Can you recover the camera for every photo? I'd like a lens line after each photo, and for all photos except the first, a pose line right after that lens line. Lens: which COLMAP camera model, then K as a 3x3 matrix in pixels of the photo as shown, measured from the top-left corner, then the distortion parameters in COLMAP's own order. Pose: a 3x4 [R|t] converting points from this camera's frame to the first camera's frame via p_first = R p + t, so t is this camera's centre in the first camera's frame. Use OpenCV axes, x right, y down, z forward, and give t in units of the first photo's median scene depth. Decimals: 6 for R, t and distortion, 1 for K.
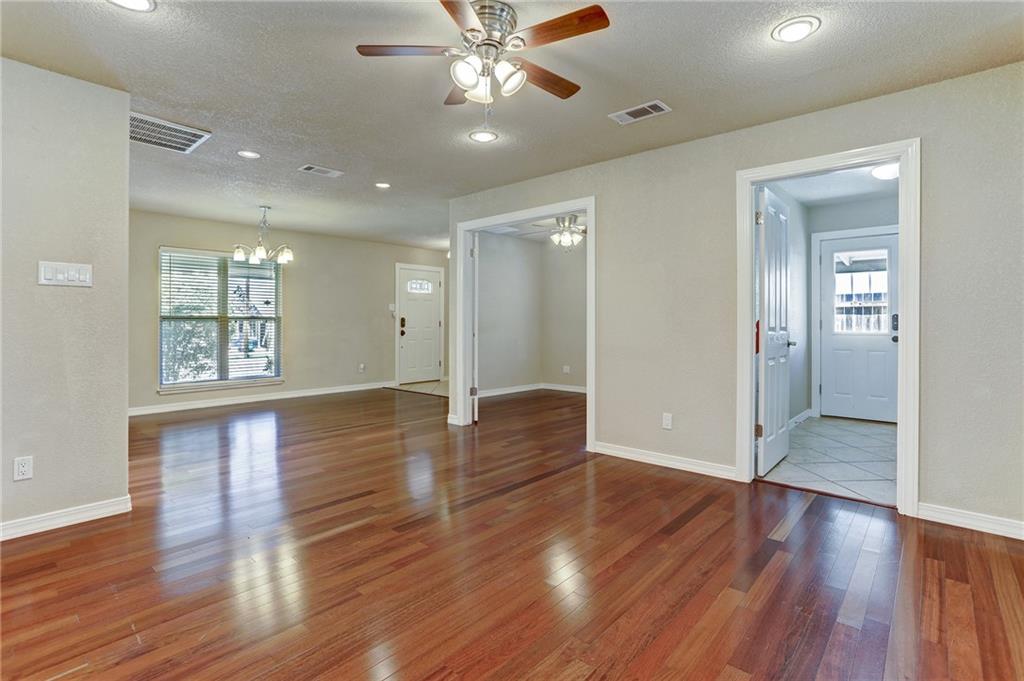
lens RADIAL K [[500.9, 0, 506.6], [0, 500.9, 334.5], [0, 0, 1]] dist [-0.005659, 0.001498]
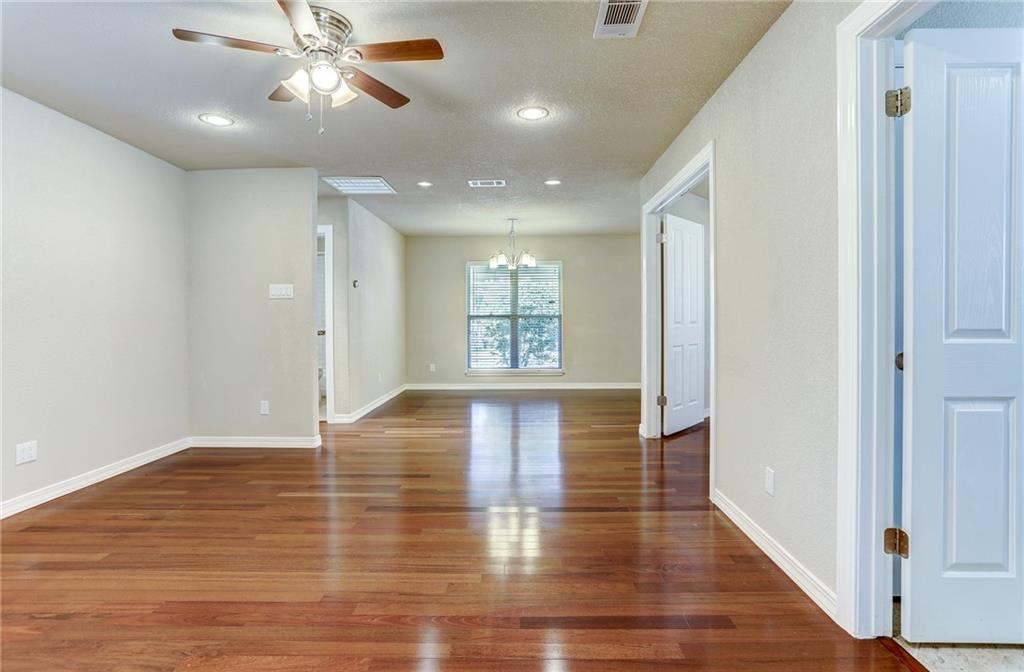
lens RADIAL K [[500.9, 0, 511.4], [0, 500.9, 329.2], [0, 0, 1]] dist [-0.005659, 0.001498]
pose [[0.645355, 0.010861, -0.763806, 0.404541], [-0.012828, 0.999912, 0.003380, -0.006425], [0.763775, 0.007616, 0.645437, 0.258881]]
